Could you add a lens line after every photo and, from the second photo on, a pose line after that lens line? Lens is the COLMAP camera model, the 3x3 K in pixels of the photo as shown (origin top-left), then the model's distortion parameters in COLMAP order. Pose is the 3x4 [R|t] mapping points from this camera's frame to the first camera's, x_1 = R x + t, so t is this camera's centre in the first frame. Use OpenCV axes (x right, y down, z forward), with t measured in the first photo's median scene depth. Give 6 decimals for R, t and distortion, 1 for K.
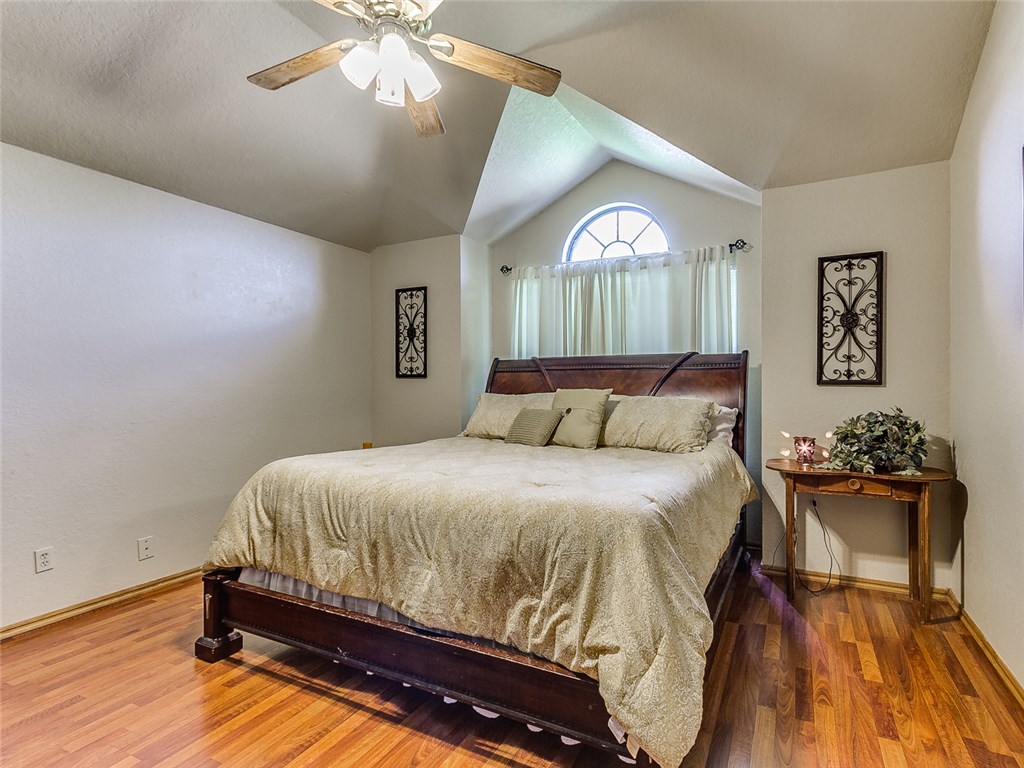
lens RADIAL K [[526.8, 0, 537.5], [0, 526.8, 380.7], [0, 0, 1]] dist [0.010917, -0.002895]
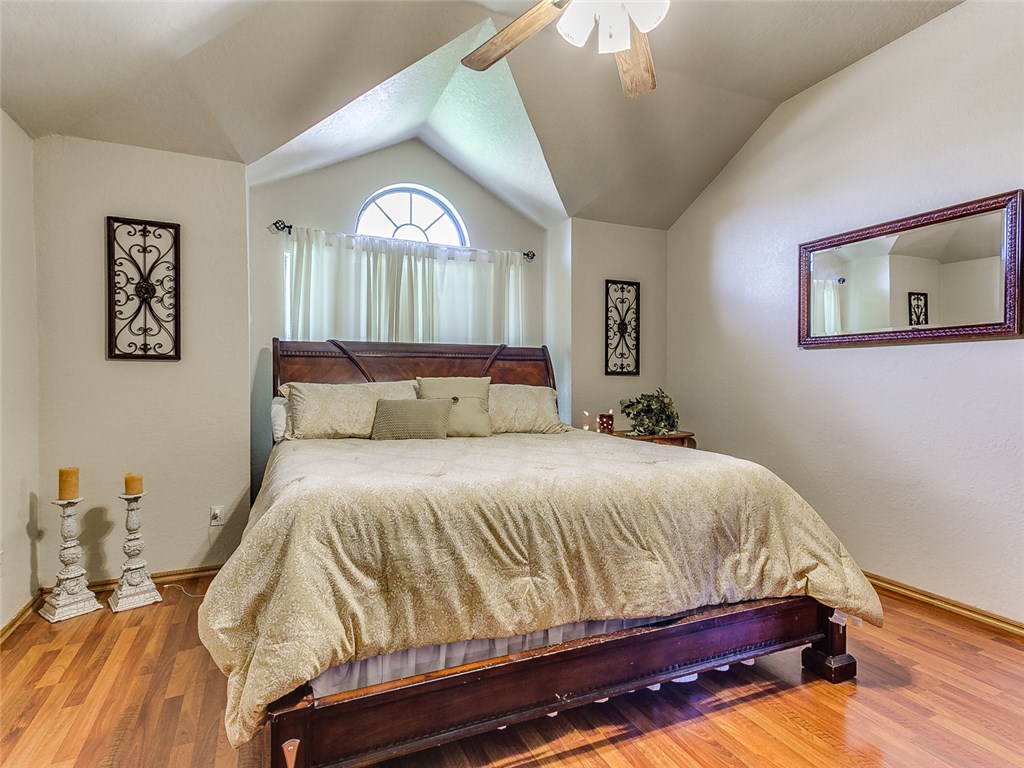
lens RADIAL K [[526.8, 0, 488.7], [0, 526.8, 384.6], [0, 0, 1]] dist [0.010917, -0.002895]
pose [[0.645415, -0.003342, 0.763825, -0.696087], [-0.010401, 0.999859, 0.013163, 0.018690], [-0.763762, -0.016440, 0.645289, 0.378734]]
